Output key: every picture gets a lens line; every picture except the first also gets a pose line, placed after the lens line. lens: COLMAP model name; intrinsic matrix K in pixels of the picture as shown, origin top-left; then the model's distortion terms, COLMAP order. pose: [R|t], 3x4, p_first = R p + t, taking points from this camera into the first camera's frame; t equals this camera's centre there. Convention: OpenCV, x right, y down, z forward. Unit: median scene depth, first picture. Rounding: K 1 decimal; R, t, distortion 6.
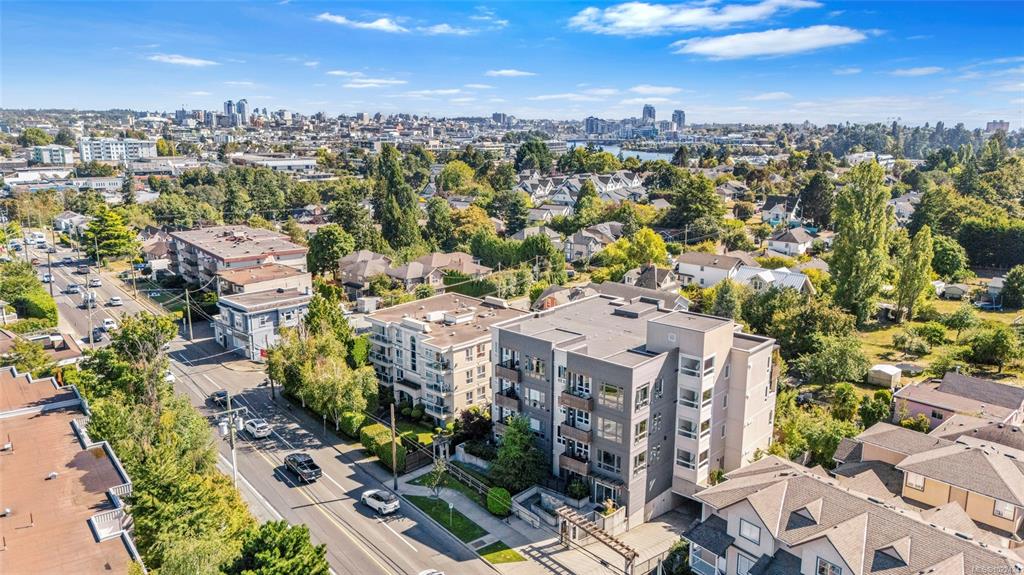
lens RADIAL K [[767.0, 0, 504.3], [0, 767.0, 281.3], [0, 0, 1]] dist [0.055118, -0.044442]
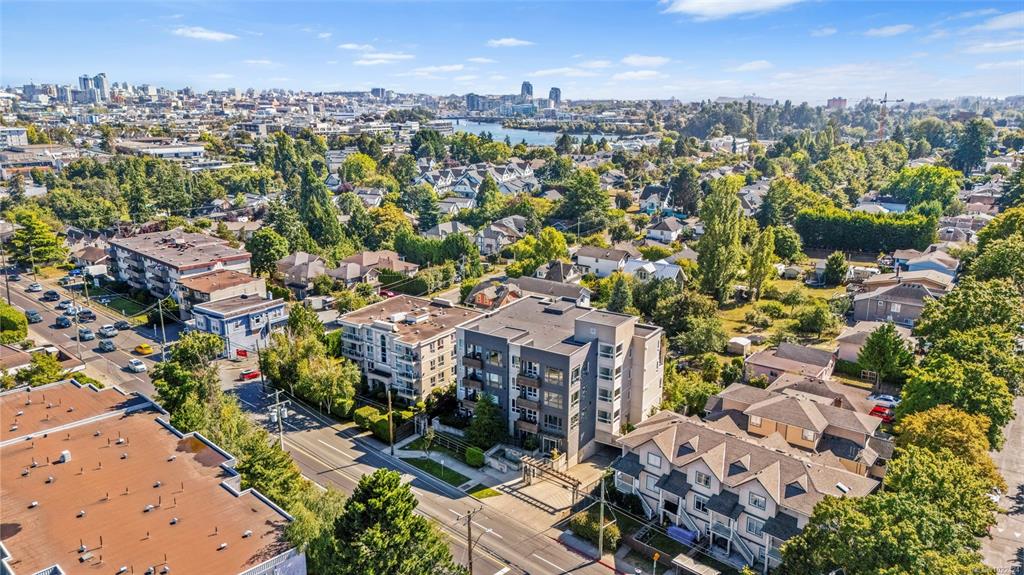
lens RADIAL K [[767.0, 0, 502.9], [0, 767.0, 281.2], [0, 0, 1]] dist [0.055118, -0.044442]
pose [[0.987898, -0.039307, 0.150040, -0.081924], [0.033763, 0.998656, 0.039325, -0.042852], [-0.151385, -0.033784, 0.987897, -0.190847]]
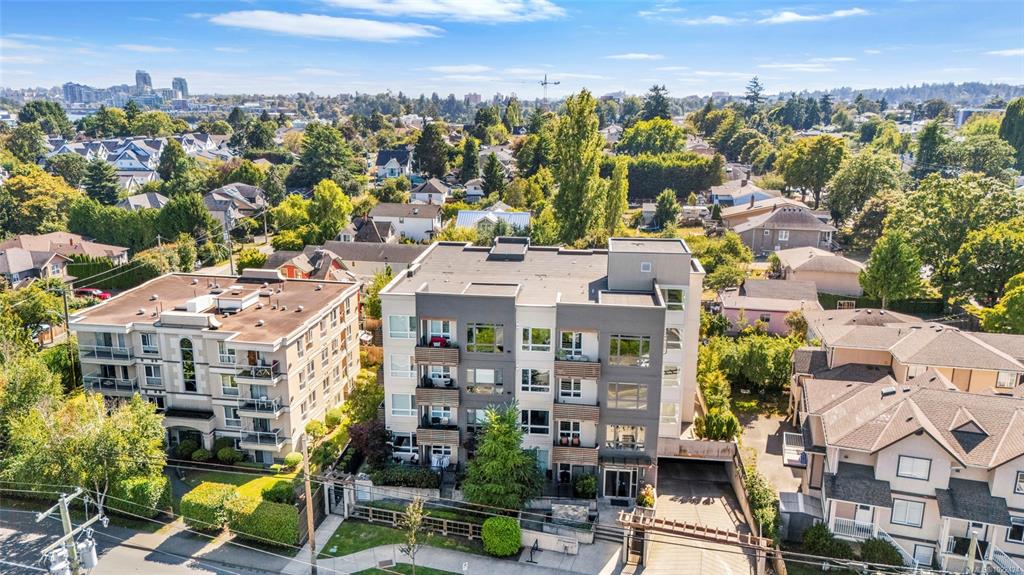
lens RADIAL K [[767.0, 0, 509.4], [0, 767.0, 287.9], [0, 0, 1]] dist [0.055118, -0.044442]
pose [[0.806341, -0.138041, 0.575117, -0.197298], [0.115503, 0.990412, 0.075780, 0.009598], [-0.580064, 0.005323, 0.814554, 0.238926]]
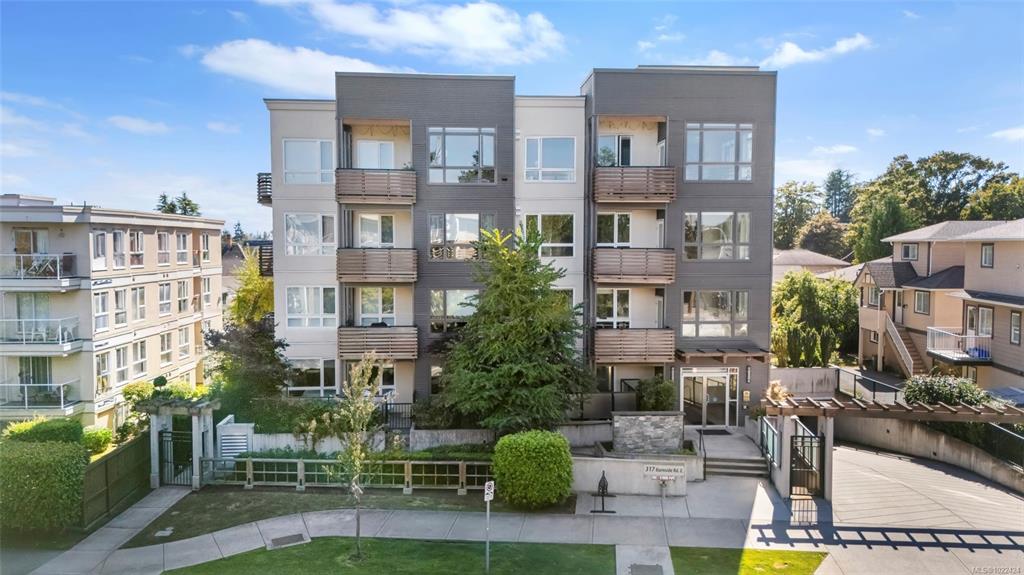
lens RADIAL K [[767.0, 0, 511.8], [0, 767.0, 282.6], [0, 0, 1]] dist [0.055118, -0.044442]
pose [[0.692256, -0.040566, 0.720511, -0.135196], [0.150798, 0.984509, -0.089455, 0.127965], [-0.705721, 0.170577, 0.687649, 0.416156]]
